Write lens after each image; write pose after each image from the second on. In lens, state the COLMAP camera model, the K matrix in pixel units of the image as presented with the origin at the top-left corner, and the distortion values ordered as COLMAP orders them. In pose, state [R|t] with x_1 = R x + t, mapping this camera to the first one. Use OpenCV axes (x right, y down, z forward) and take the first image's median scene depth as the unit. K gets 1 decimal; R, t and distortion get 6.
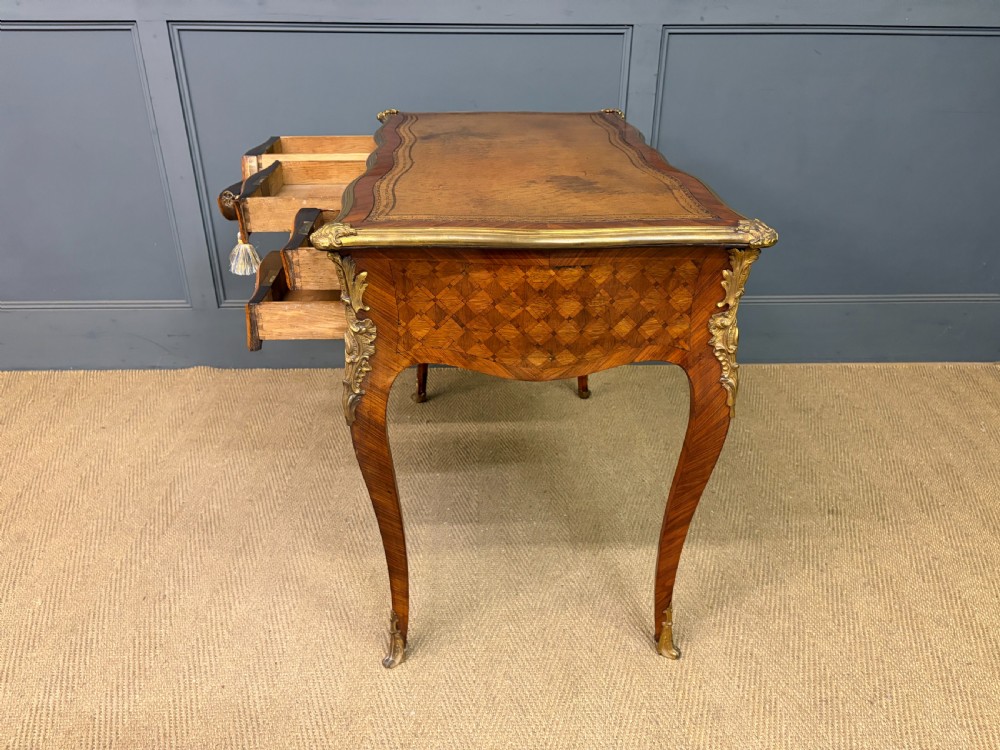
lens RADIAL K [[768.1, 0, 503.3], [0, 768.1, 381.7], [0, 0, 1]] dist [0.049646, -0.067408]
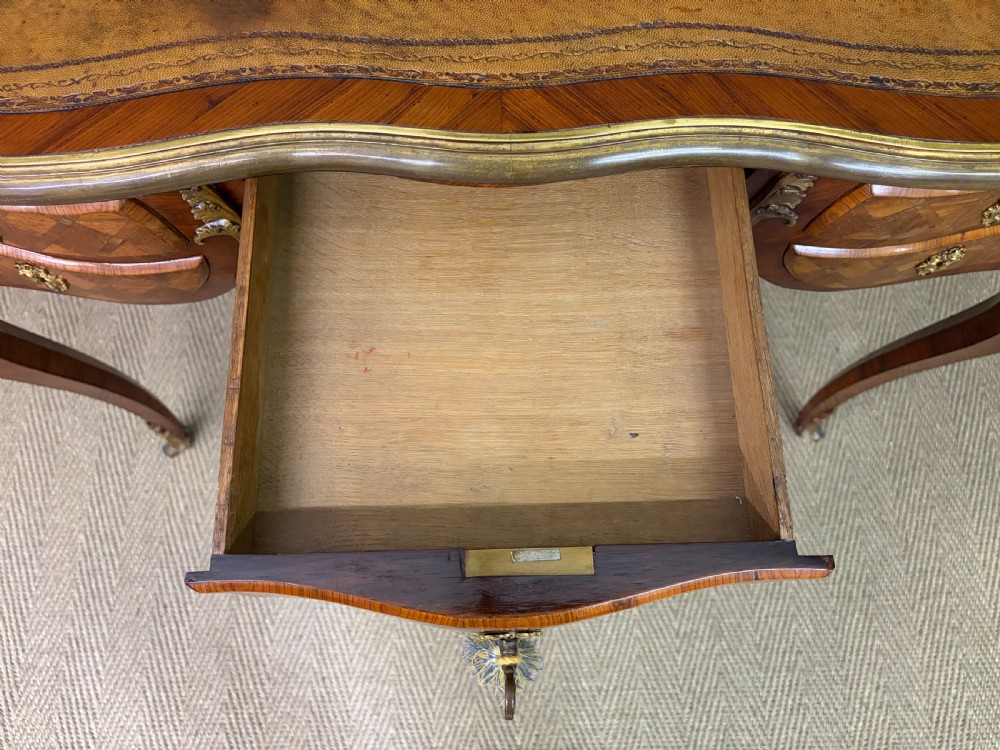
lens RADIAL K [[768.1, 0, 499.9], [0, 768.1, 381.1], [0, 0, 1]] dist [0.049646, -0.067408]
pose [[0.999925, 0.010488, 0.006339, -0.108358], [-0.011909, 0.709599, 0.704505, -0.311330], [0.002891, -0.704528, 0.709671, 0.519049]]
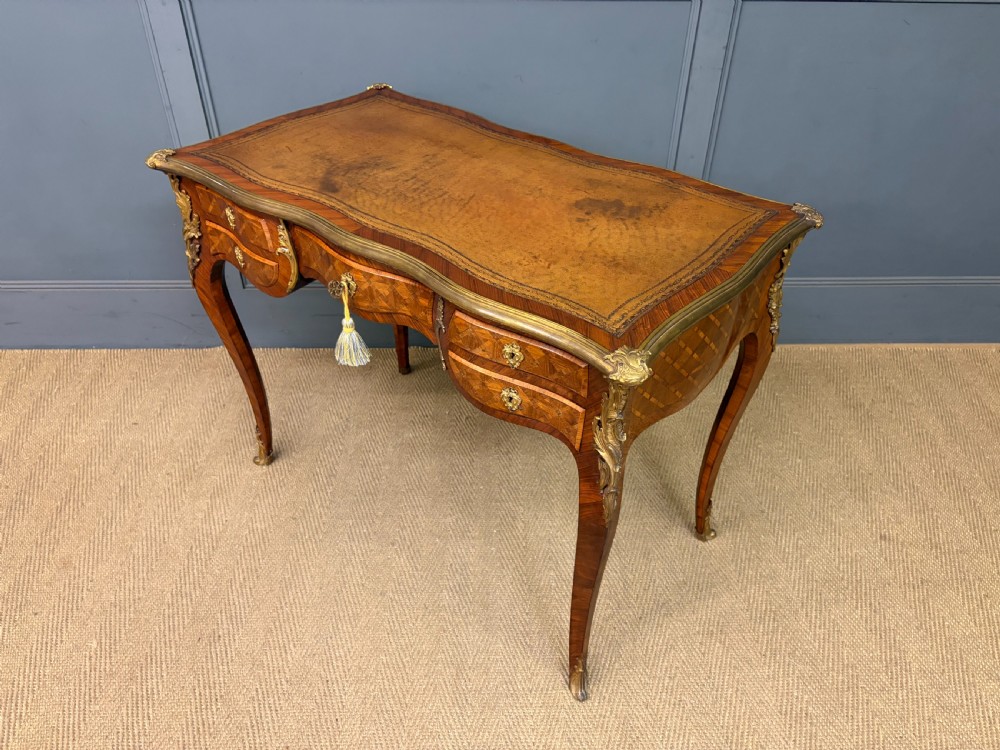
lens RADIAL K [[768.1, 0, 504.2], [0, 768.1, 379.8], [0, 0, 1]] dist [0.049646, -0.067408]
pose [[0.999950, 0.009967, -0.000929, -0.057390], [-0.009661, 0.985237, 0.170925, -0.184028], [0.002618, -0.170908, 0.985284, 0.056971]]
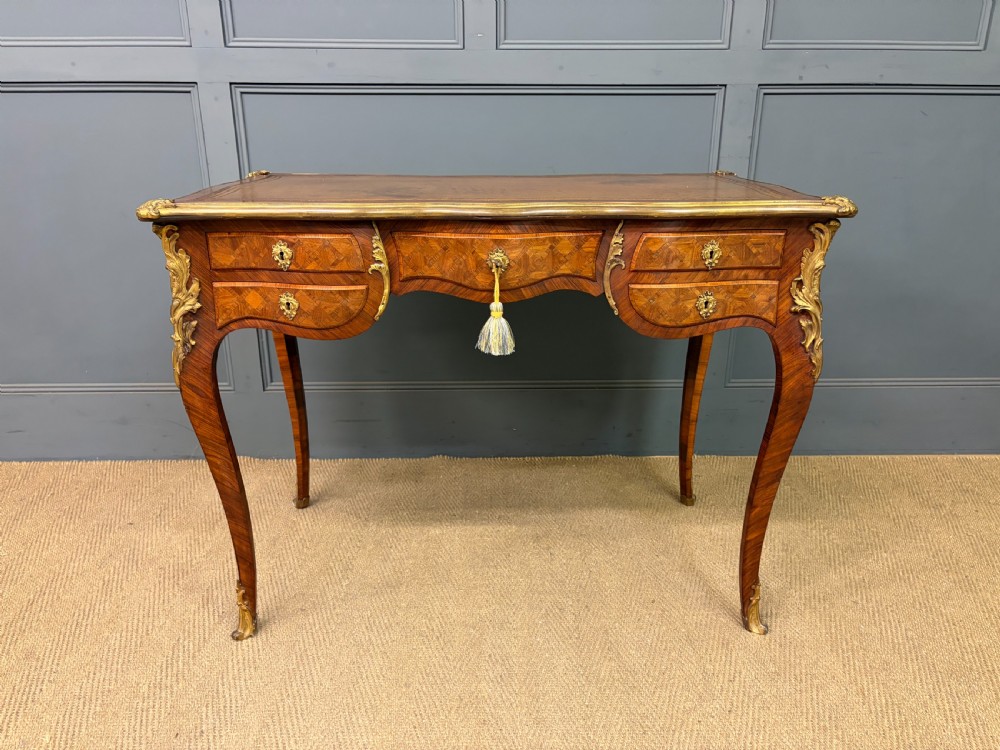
lens RADIAL K [[768.1, 0, 498.0], [0, 768.1, 379.3], [0, 0, 1]] dist [0.049646, -0.067408]
pose [[0.999849, -0.000980, -0.017361, -0.096579], [-0.001539, 0.989505, -0.144489, 0.026084], [0.017321, 0.144494, 0.989354, 0.133202]]
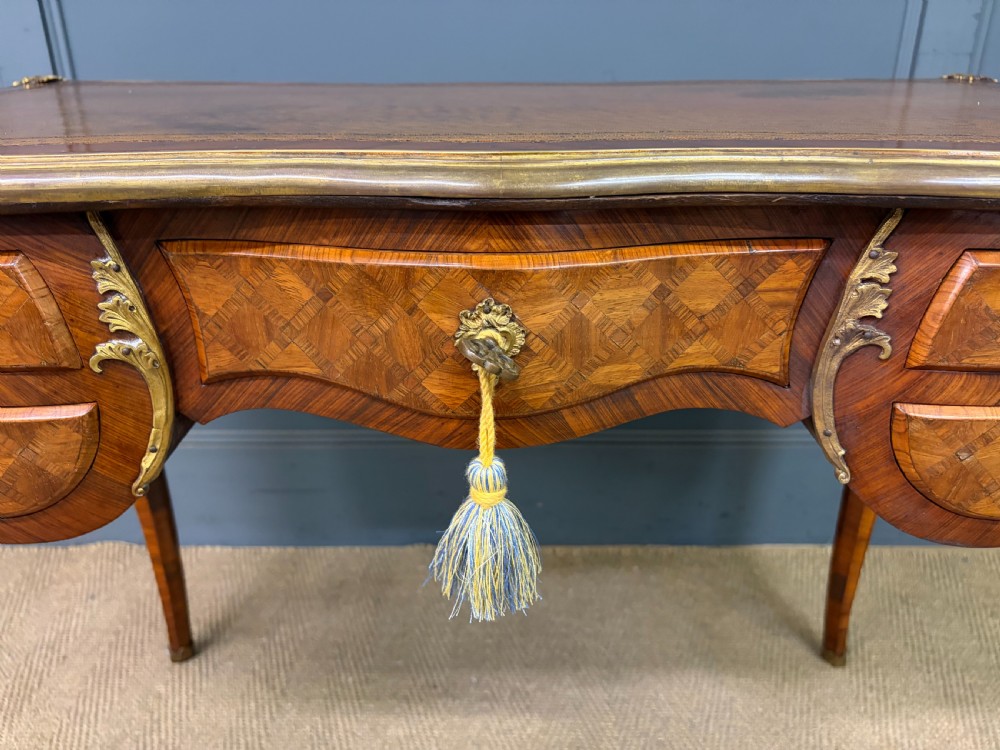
lens RADIAL K [[768.1, 0, 499.7], [0, 768.1, 371.9], [0, 0, 1]] dist [0.049646, -0.067408]
pose [[0.998814, 0.008184, -0.047986, -0.095555], [-0.011437, 0.997626, -0.067913, -0.138623], [0.047316, 0.068381, 0.996537, 0.545834]]
